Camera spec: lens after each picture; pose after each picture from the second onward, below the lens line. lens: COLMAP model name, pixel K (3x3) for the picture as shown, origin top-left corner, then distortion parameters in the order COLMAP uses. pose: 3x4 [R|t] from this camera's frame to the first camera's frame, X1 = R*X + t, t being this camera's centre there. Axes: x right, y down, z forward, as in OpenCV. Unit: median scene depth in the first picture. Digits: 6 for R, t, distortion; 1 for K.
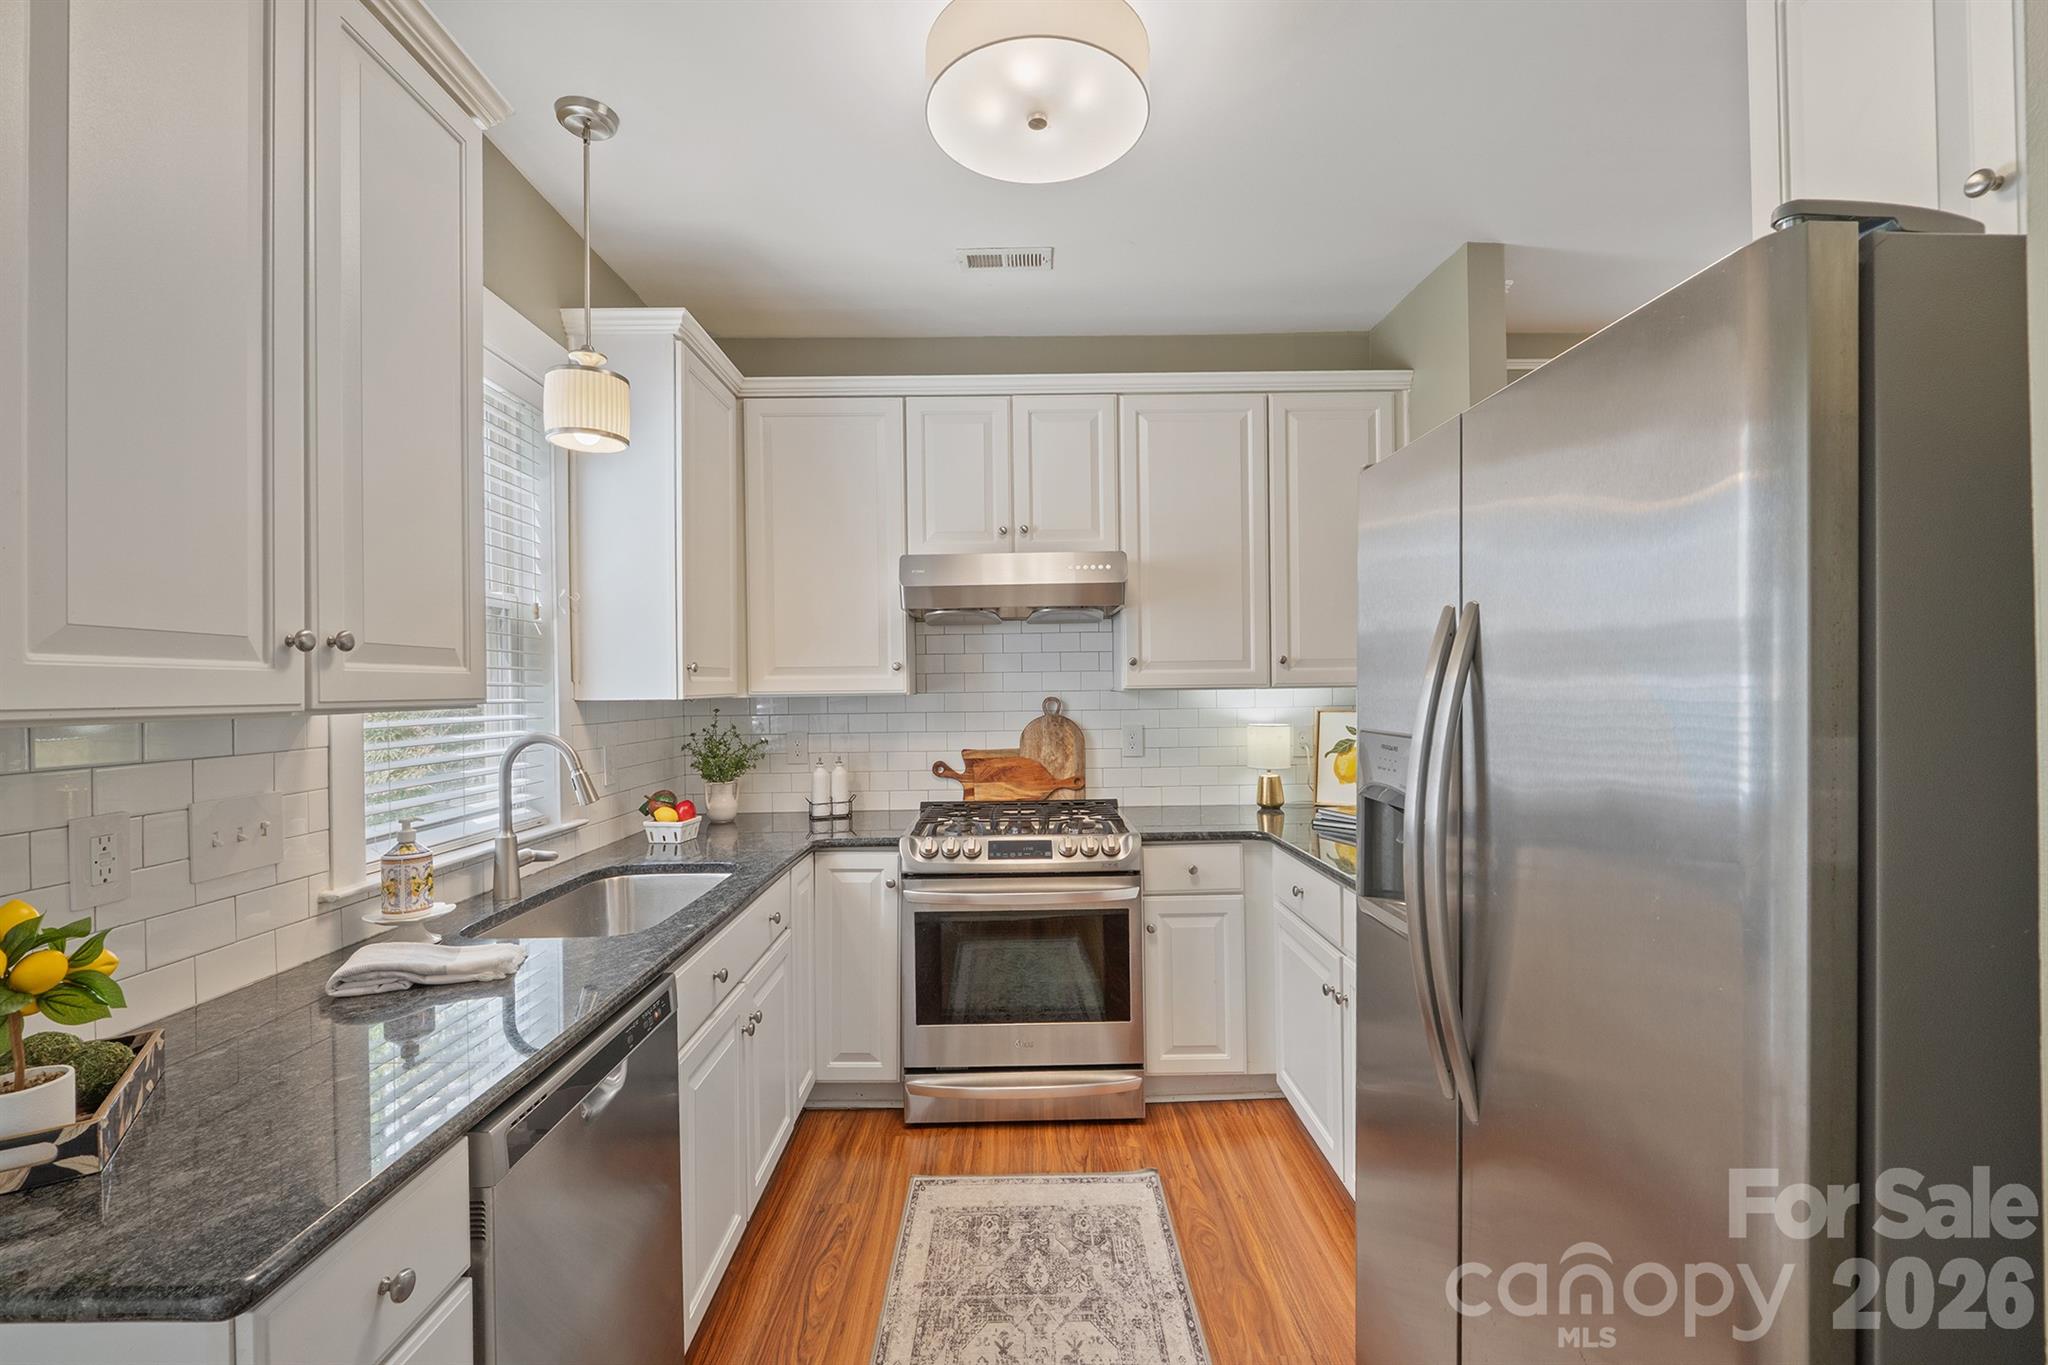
lens RADIAL K [[877.7, 0, 1034.3], [0, 877.7, 681.2], [0, 0, 1]] dist [-0.008882, 0.000874]
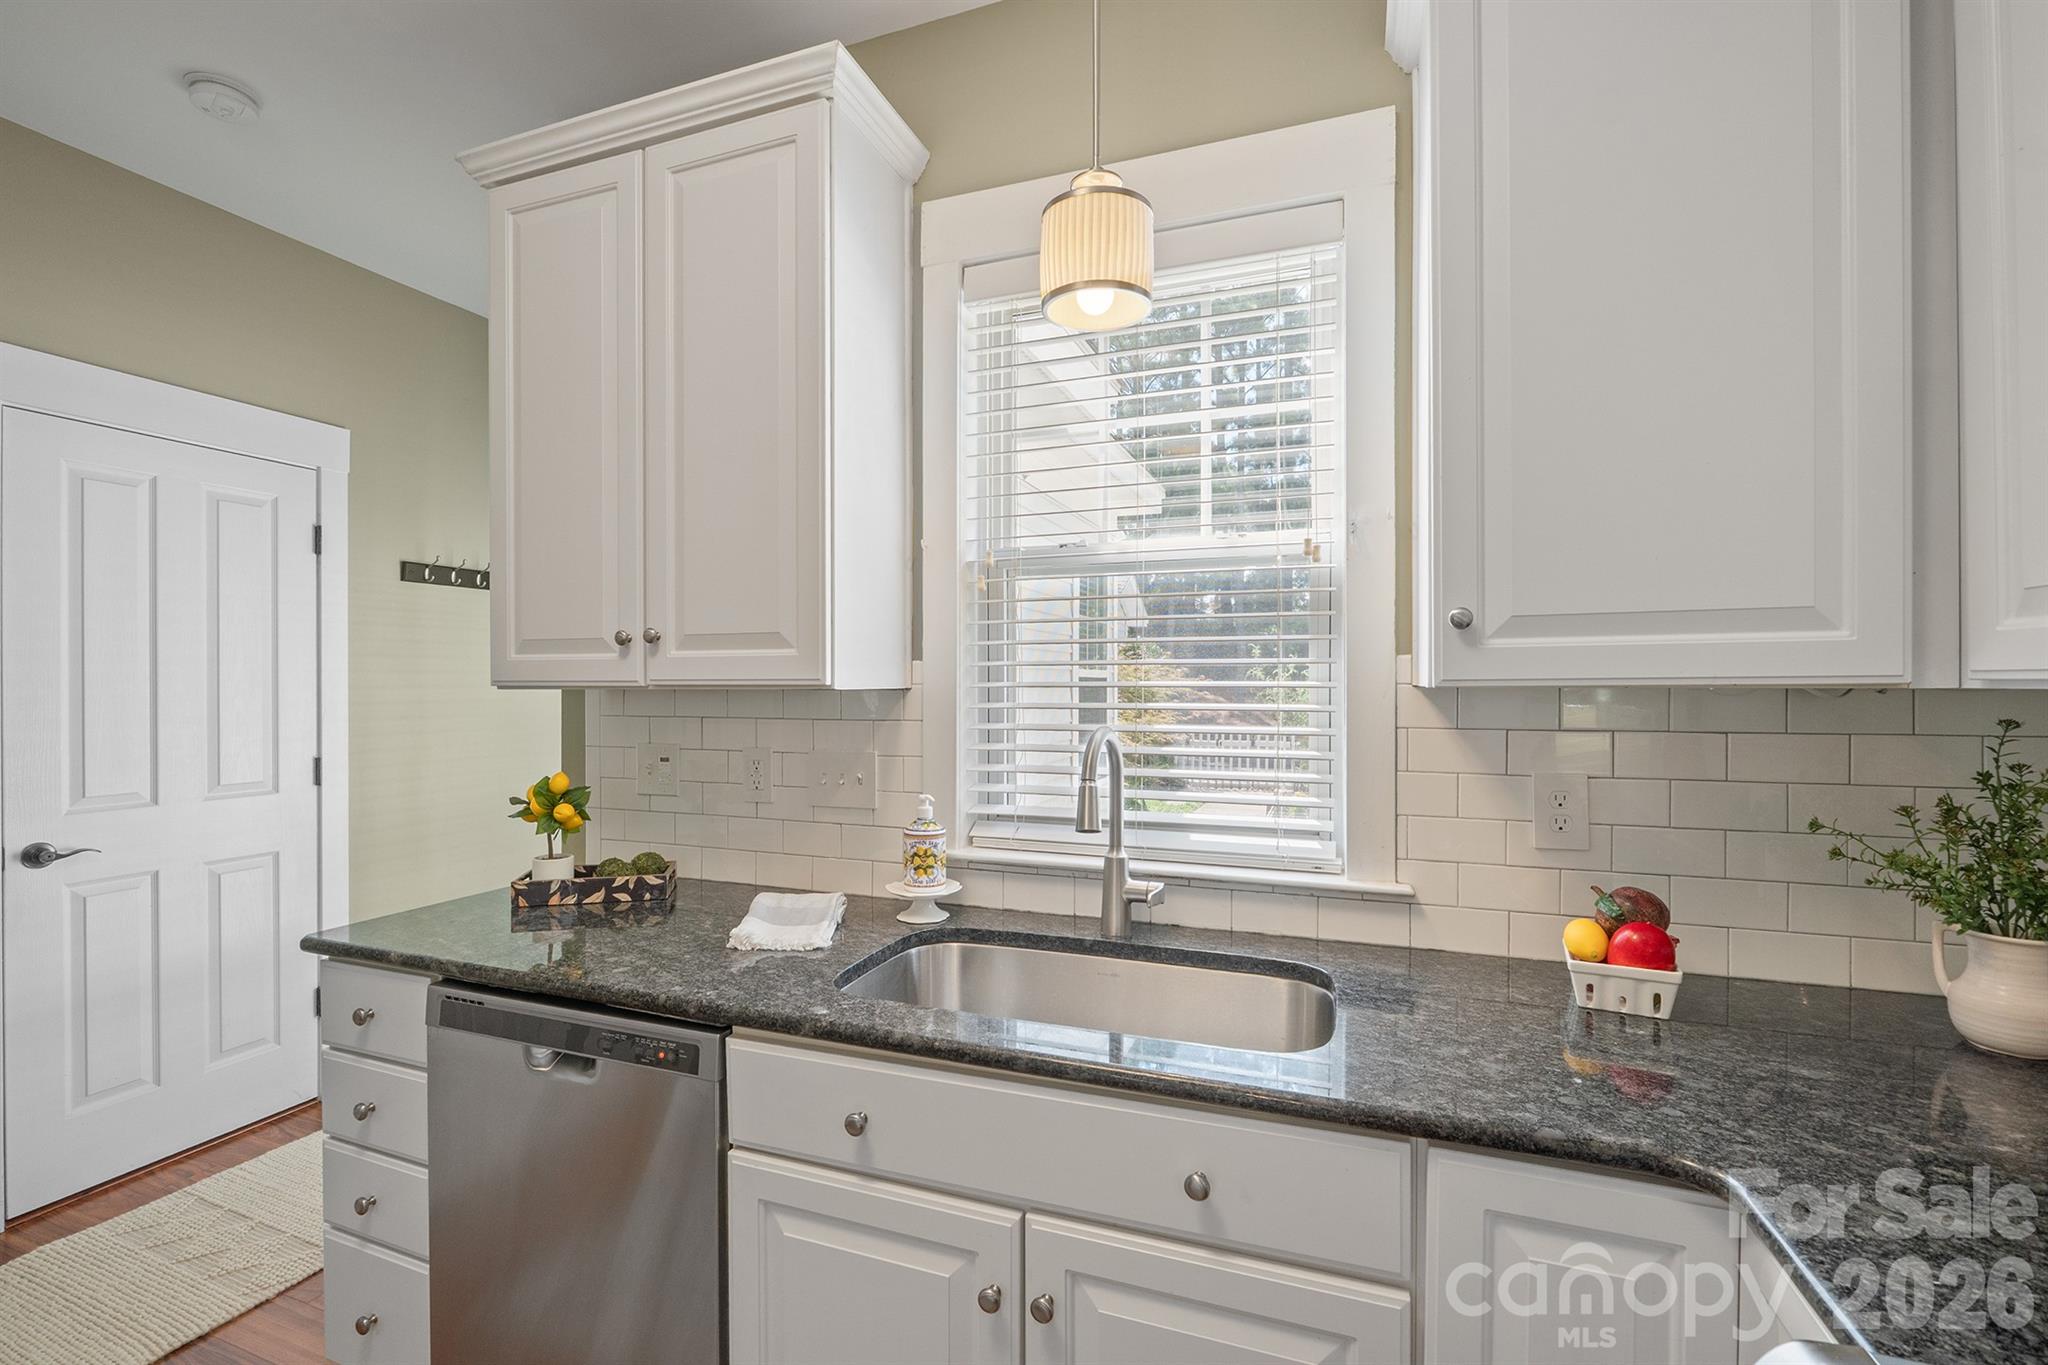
lens RADIAL K [[877.7, 0, 1005.8], [0, 877.7, 680.6], [0, 0, 1]] dist [-0.008882, 0.000874]
pose [[-0.373871, 0.012099, -0.927402, 0.120905], [0.013826, 0.999877, 0.007471, 0.009448], [0.927378, -0.010029, -0.373992, 0.882788]]
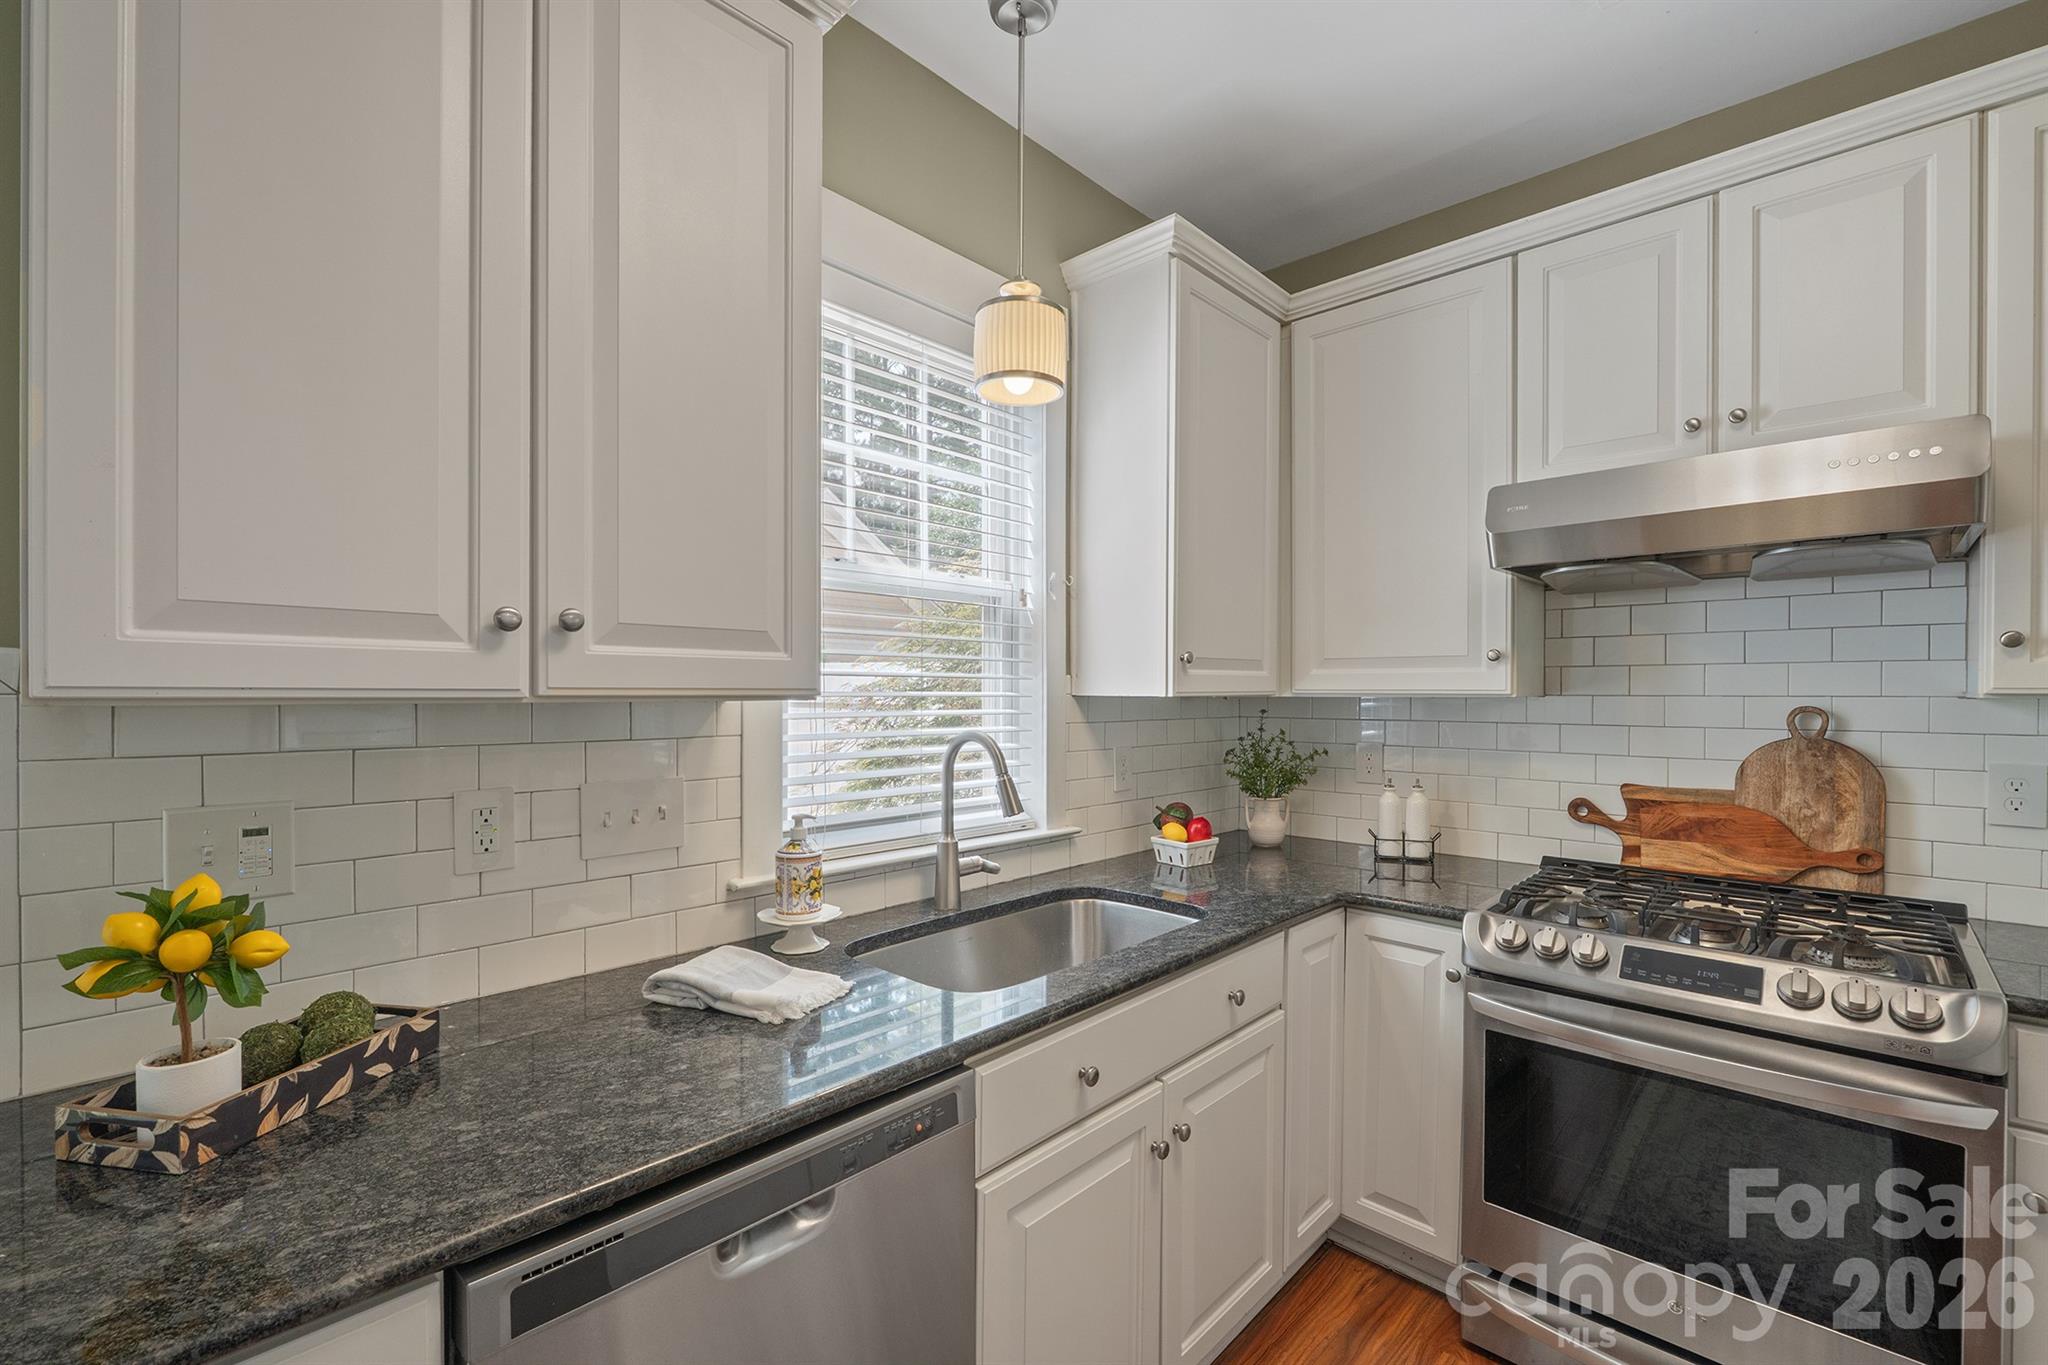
lens RADIAL K [[877.7, 0, 1010.2], [0, 877.7, 699.4], [0, 0, 1]] dist [-0.008882, 0.000874]
pose [[0.707529, 0.021410, -0.706360, 0.068244], [-0.006783, 0.999701, 0.023507, 0.004623], [0.706652, -0.011841, 0.707463, 0.292571]]
